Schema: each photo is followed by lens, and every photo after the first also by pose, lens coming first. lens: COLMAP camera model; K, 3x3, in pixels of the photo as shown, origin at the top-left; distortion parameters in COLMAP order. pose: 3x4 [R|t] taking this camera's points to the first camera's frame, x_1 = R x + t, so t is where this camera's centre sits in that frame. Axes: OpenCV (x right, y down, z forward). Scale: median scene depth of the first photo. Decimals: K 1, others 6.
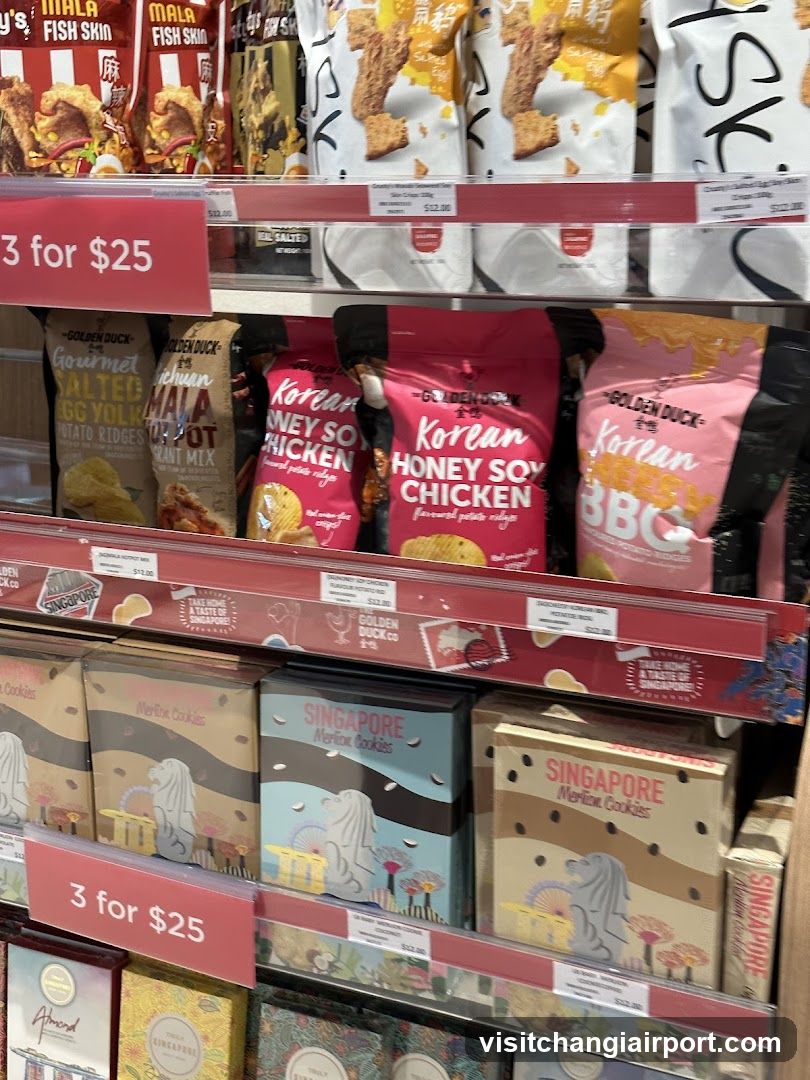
lens RADIAL K [[1375.8, 0, 397.1], [0, 1375.8, 543.6], [0, 0, 1]] dist [0.091361, 0.000000]
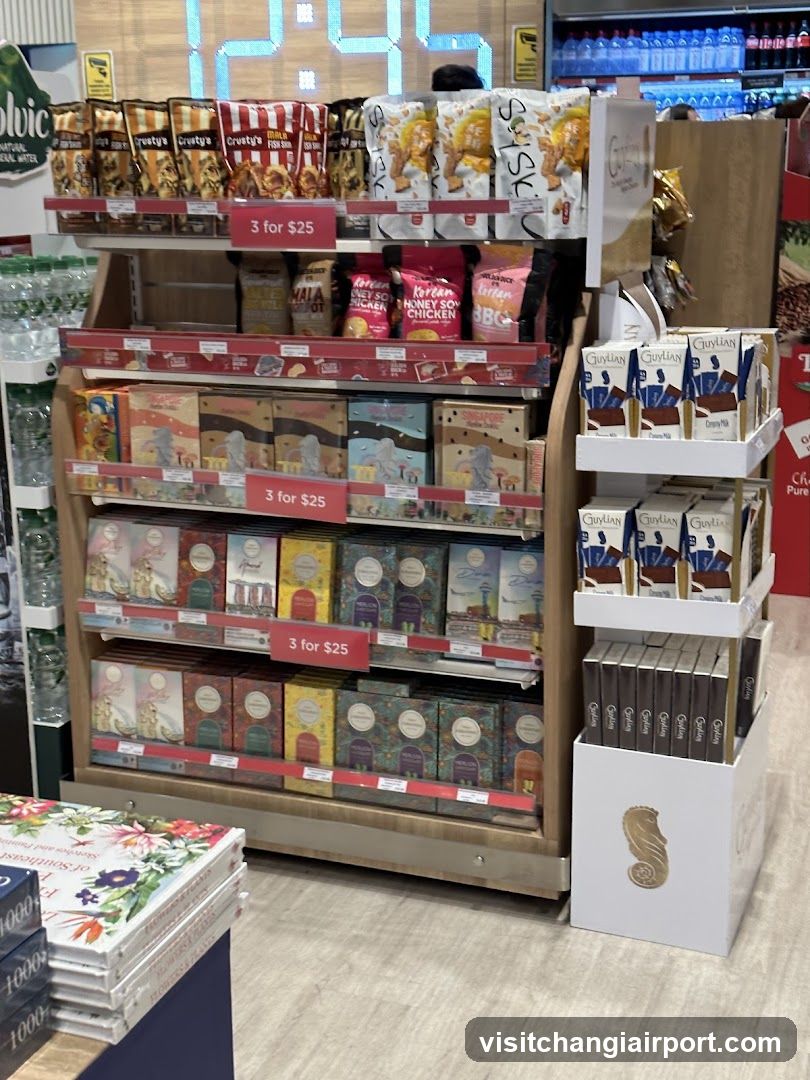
lens RADIAL K [[1375.8, 0, 411.8], [0, 1375.8, 536.8], [0, 0, 1]] dist [0.091361, 0.000000]
pose [[0.996188, -0.008116, 0.086857, -0.224244], [0.012833, 0.998465, -0.053883, 0.537381], [-0.086287, 0.054792, 0.994762, -1.648623]]
